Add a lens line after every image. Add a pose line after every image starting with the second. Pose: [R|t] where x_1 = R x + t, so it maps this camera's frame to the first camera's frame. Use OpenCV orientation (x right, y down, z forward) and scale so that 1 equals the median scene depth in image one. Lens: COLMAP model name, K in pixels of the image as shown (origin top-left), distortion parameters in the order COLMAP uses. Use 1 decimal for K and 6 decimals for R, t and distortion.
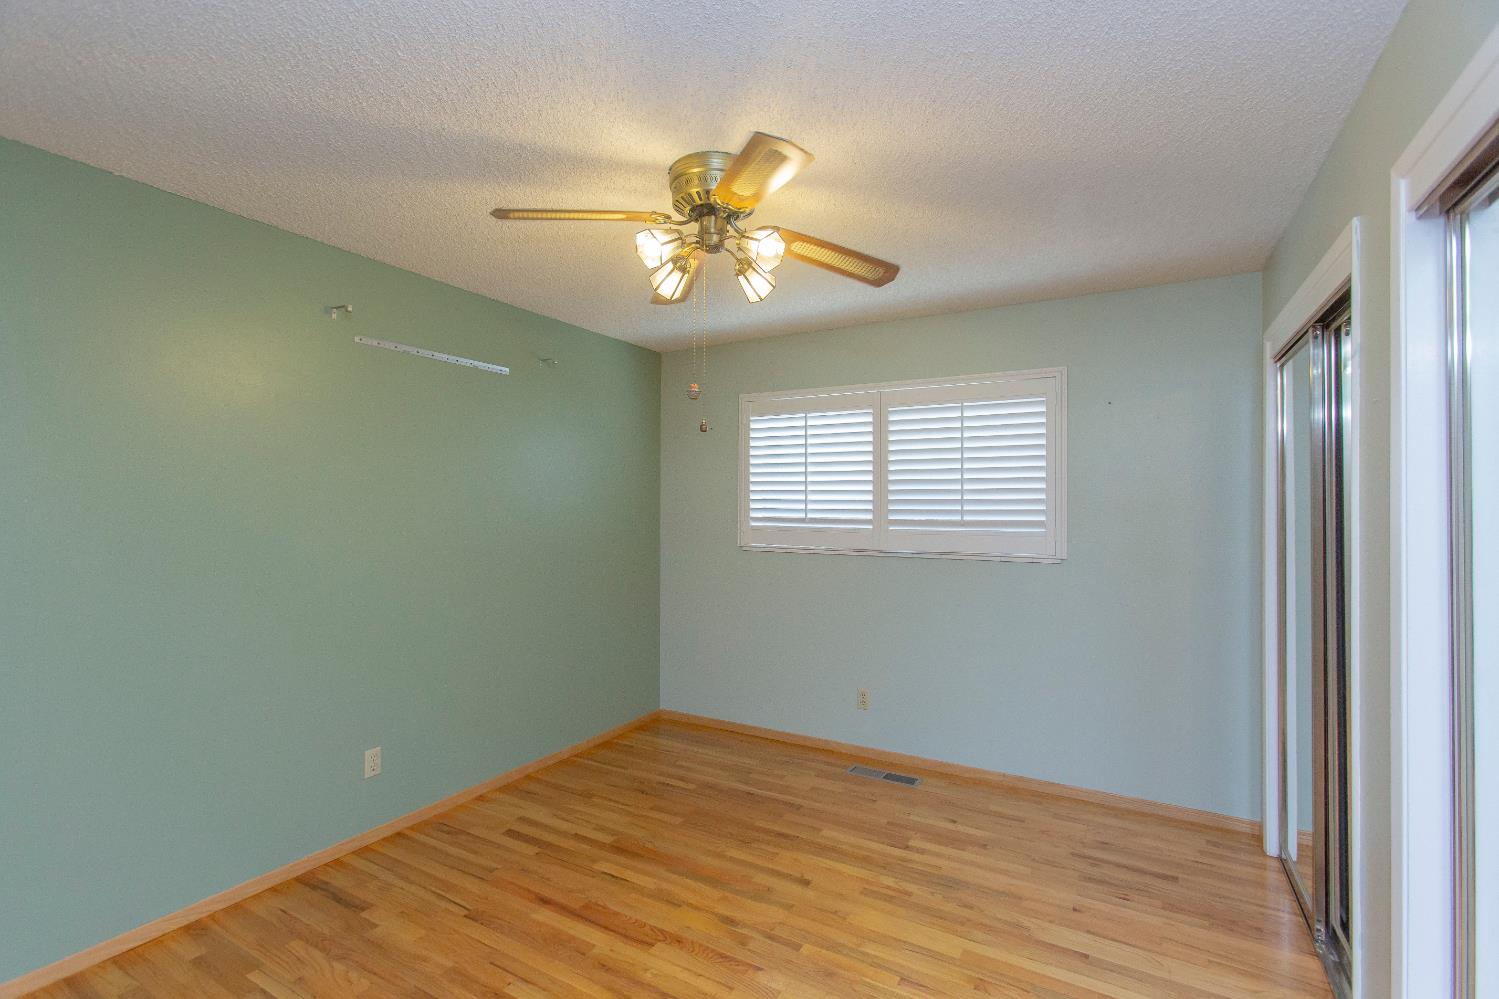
lens RADIAL K [[693.0, 0, 748.6], [0, 693.0, 498.0], [0, 0, 1]] dist [-0.003110, 0.003862]
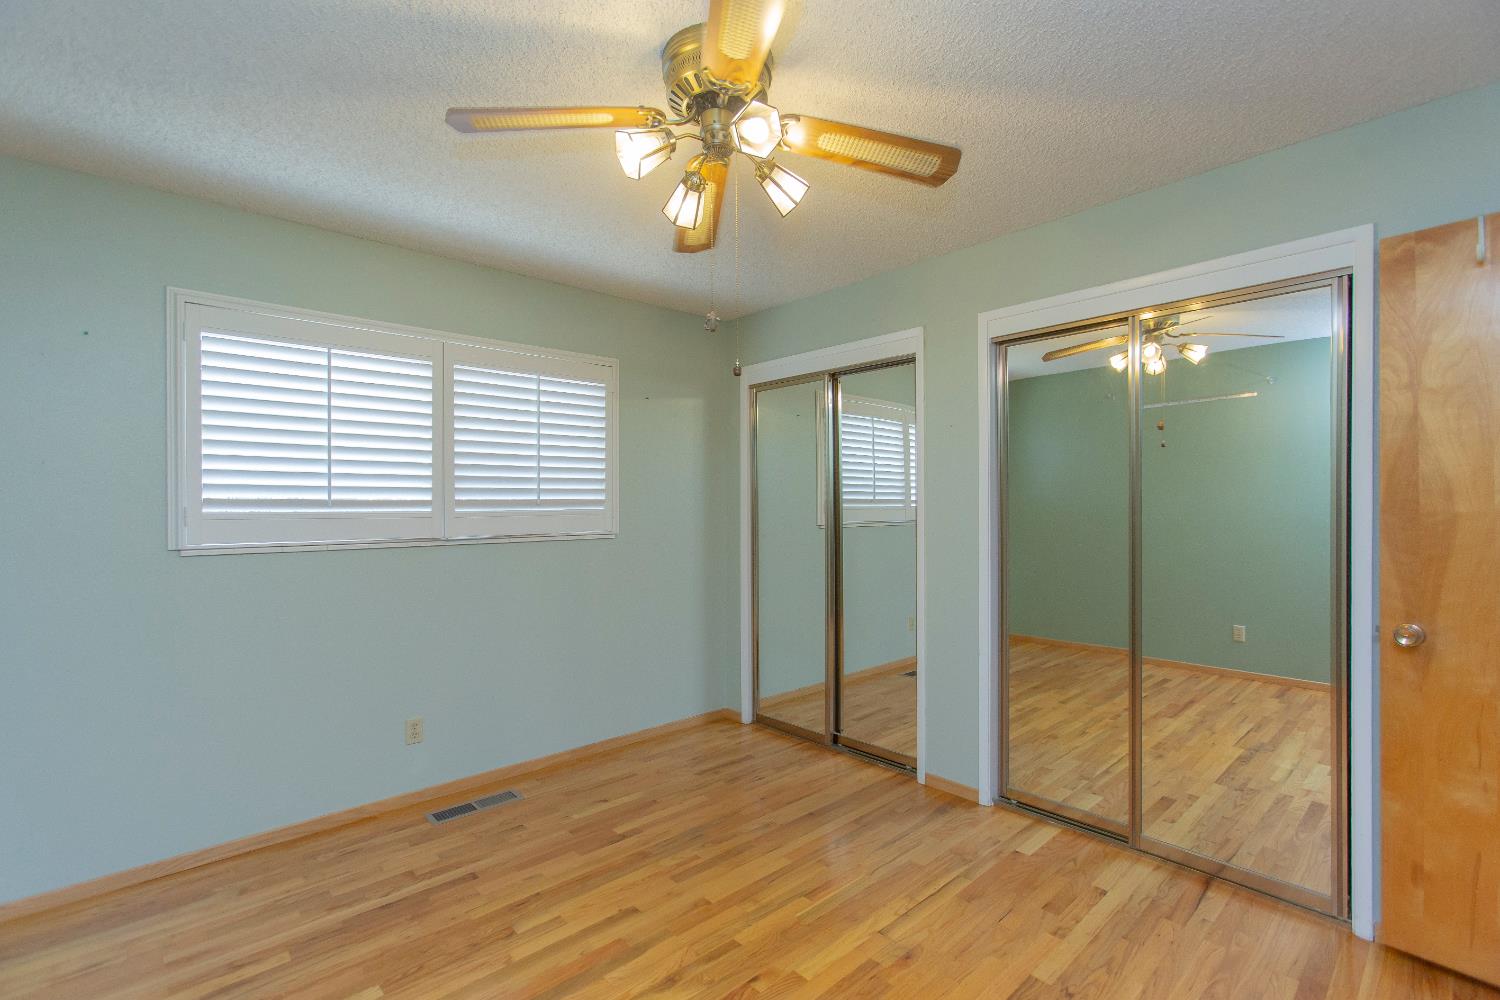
lens RADIAL K [[693.5, 0, 754.7], [0, 693.5, 502.9], [0, 0, 1]] dist [-0.003110, 0.003862]
pose [[0.286531, -0.005504, 0.958055, -0.529350], [-0.002234, 0.999977, 0.006414, 0.031005], [-0.958068, -0.003978, 0.286512, 0.460699]]
